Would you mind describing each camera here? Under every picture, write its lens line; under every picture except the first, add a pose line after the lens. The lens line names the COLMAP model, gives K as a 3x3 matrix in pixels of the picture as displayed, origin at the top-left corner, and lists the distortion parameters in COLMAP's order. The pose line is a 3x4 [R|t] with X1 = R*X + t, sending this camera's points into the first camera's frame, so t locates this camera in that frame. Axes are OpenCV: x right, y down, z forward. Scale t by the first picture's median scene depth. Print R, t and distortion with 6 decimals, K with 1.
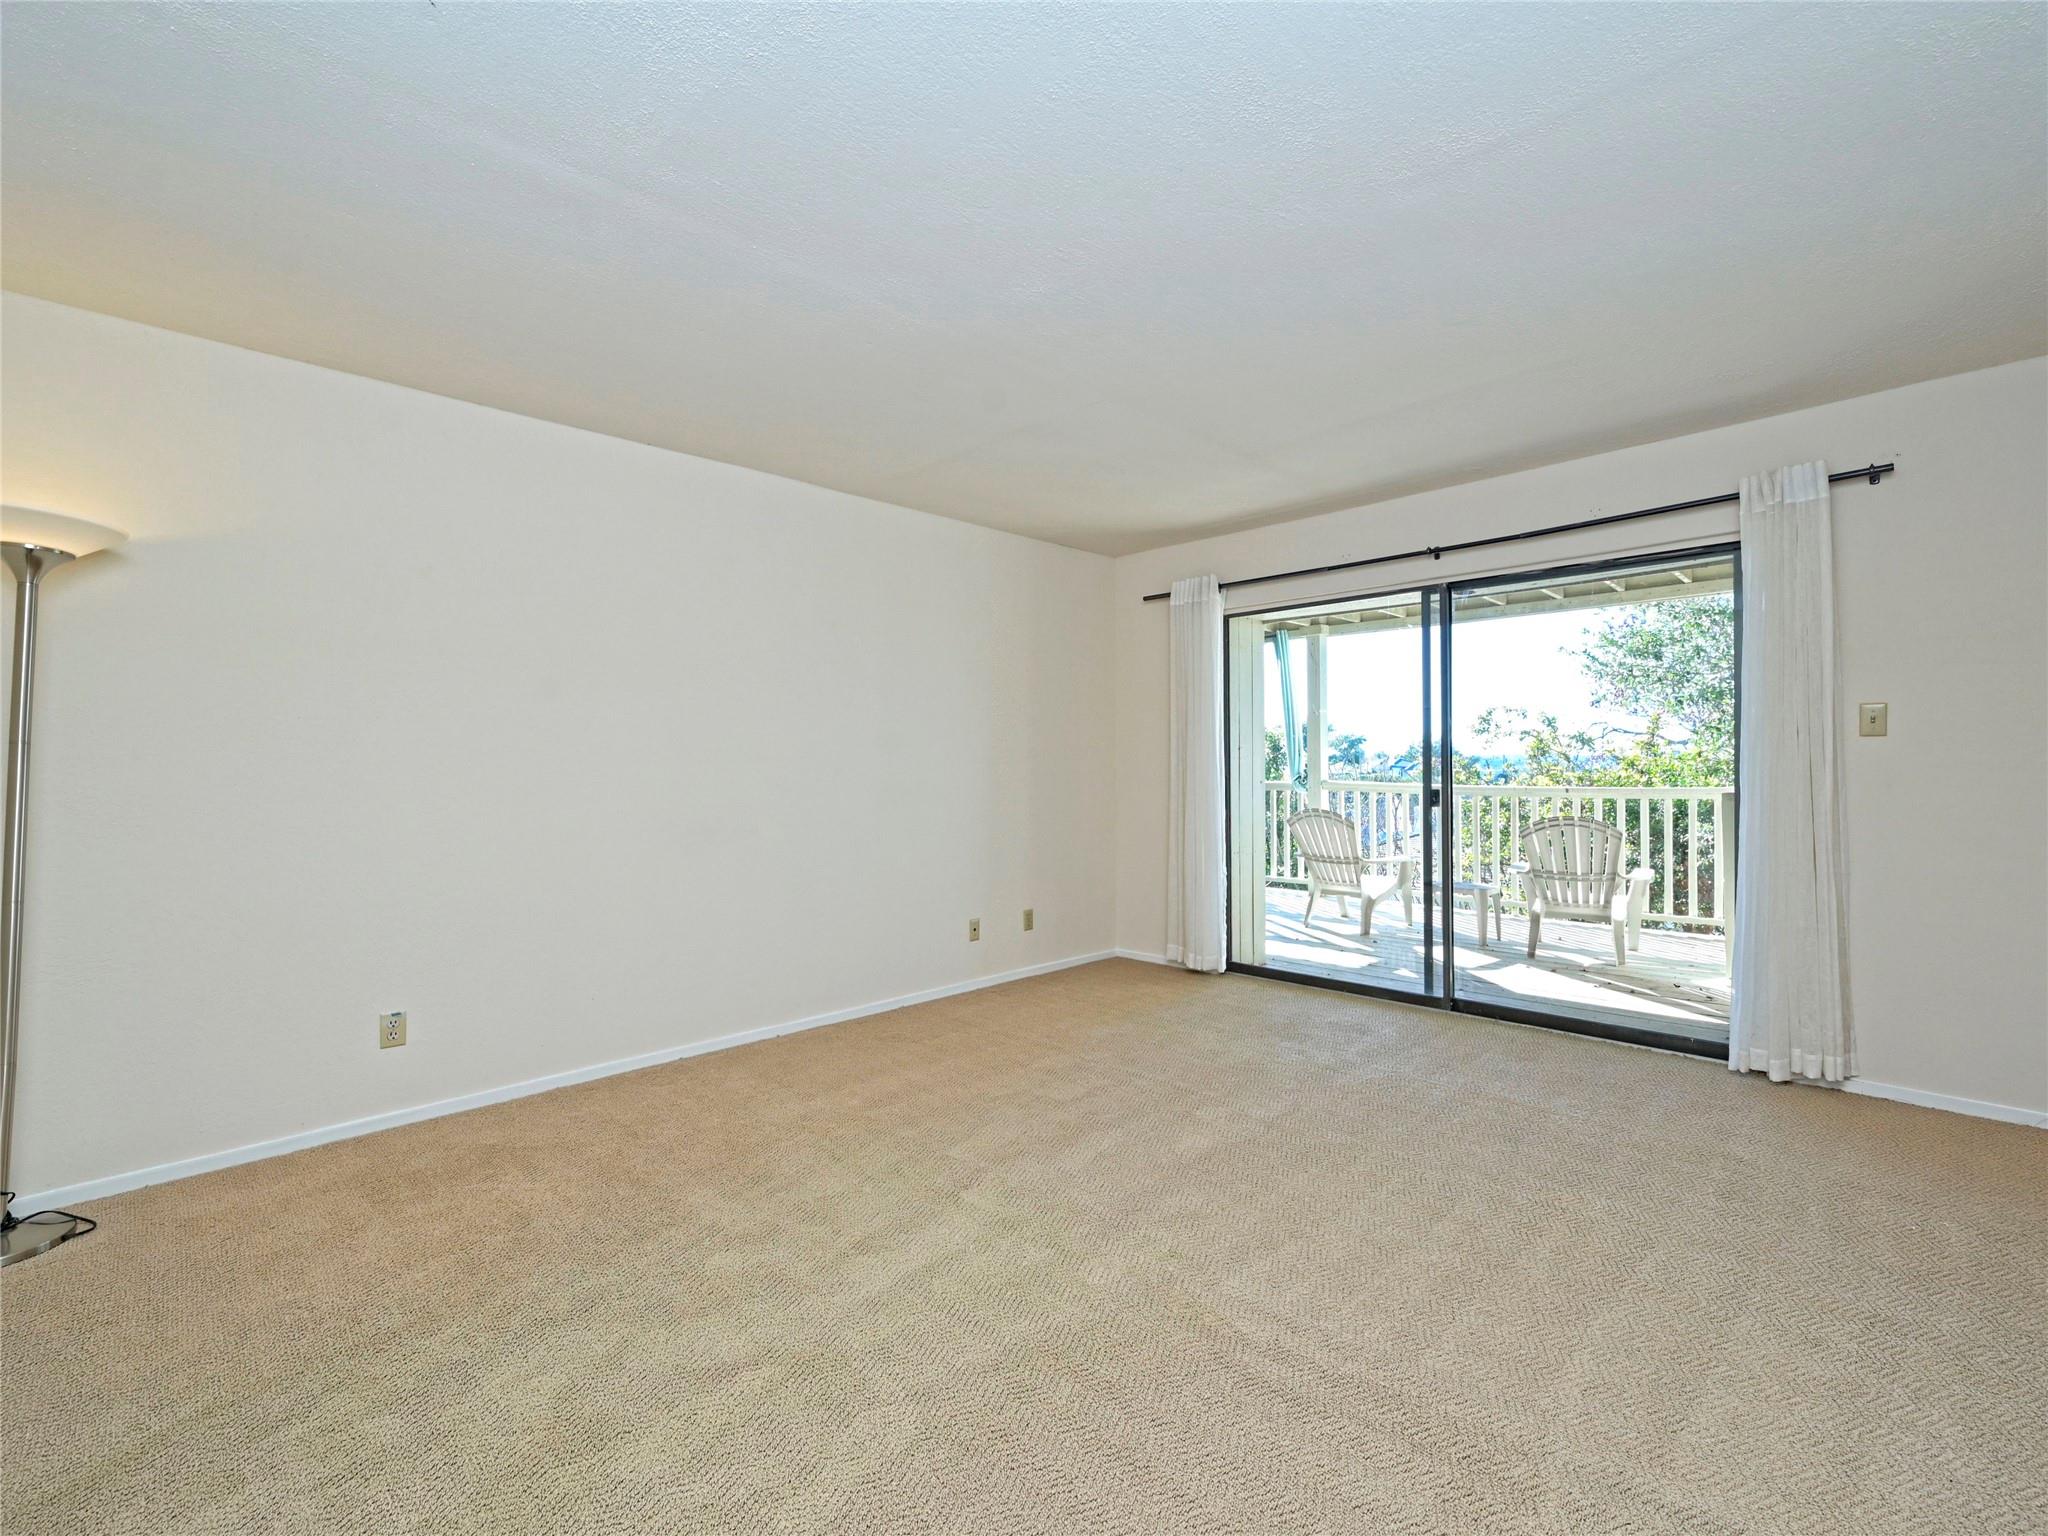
lens RADIAL K [[908.7, 0, 1027.5], [0, 908.7, 765.5], [0, 0, 1]] dist [-0.003317, 0.000699]
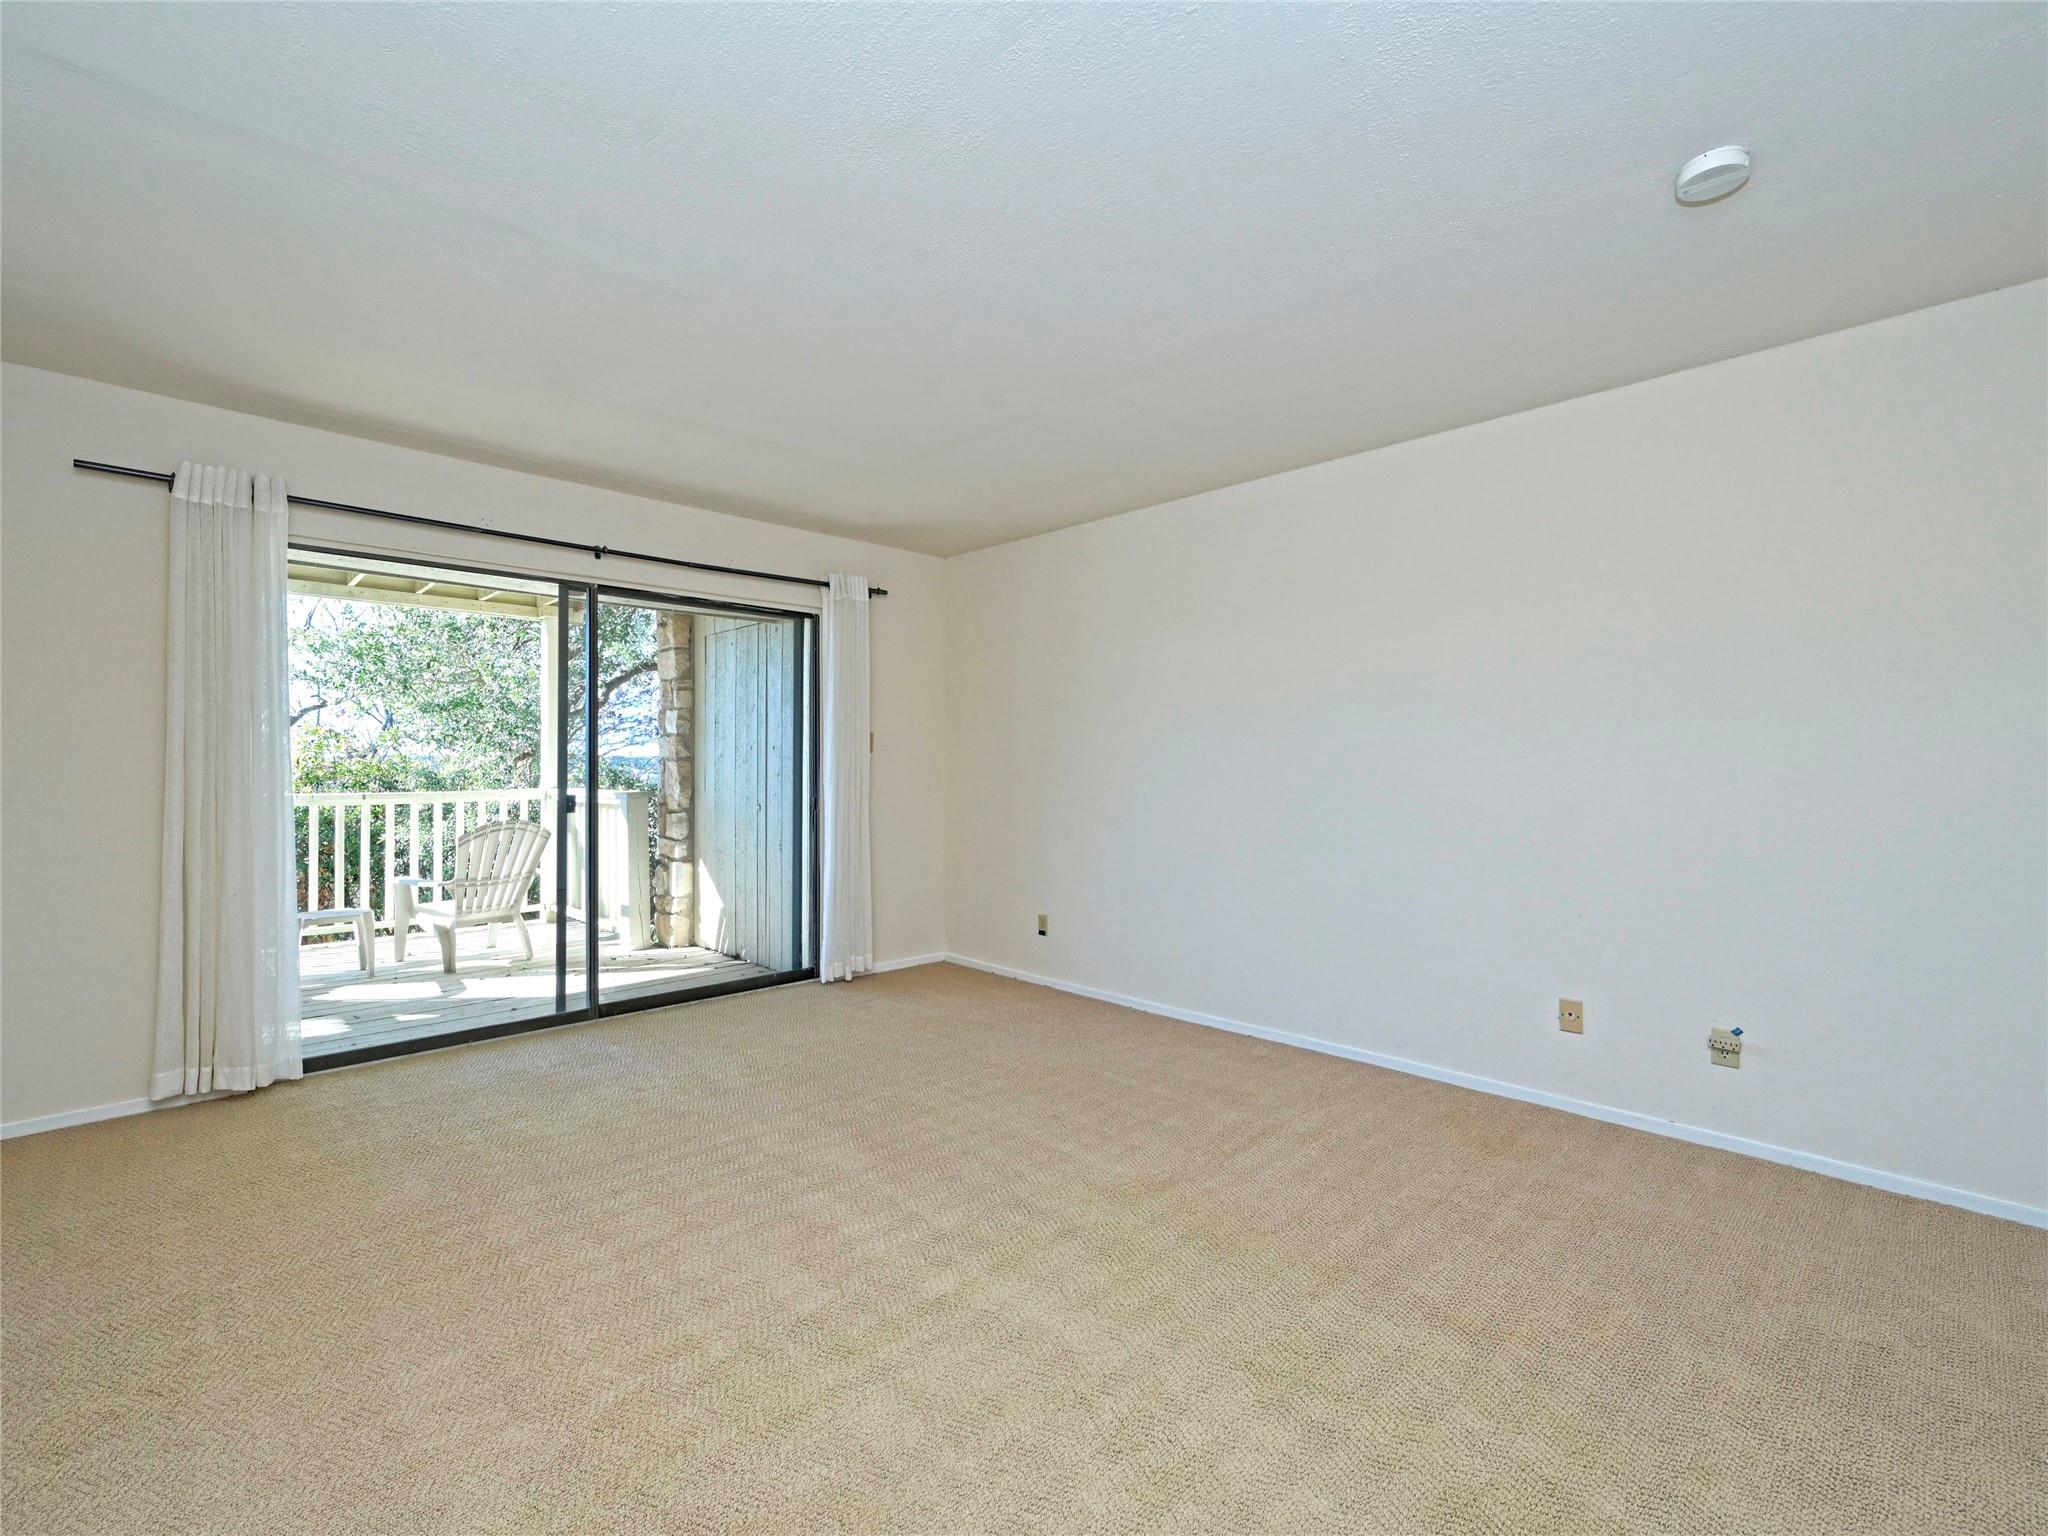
lens RADIAL K [[908.7, 0, 1027.5], [0, 908.7, 765.5], [0, 0, 1]] dist [-0.003317, 0.000699]
pose [[-0.000803, 0.008247, 0.999966, -0.452976], [-0.001051, 0.999965, -0.008247, 0.002319], [-0.999999, -0.001057, -0.000794, 0.464933]]
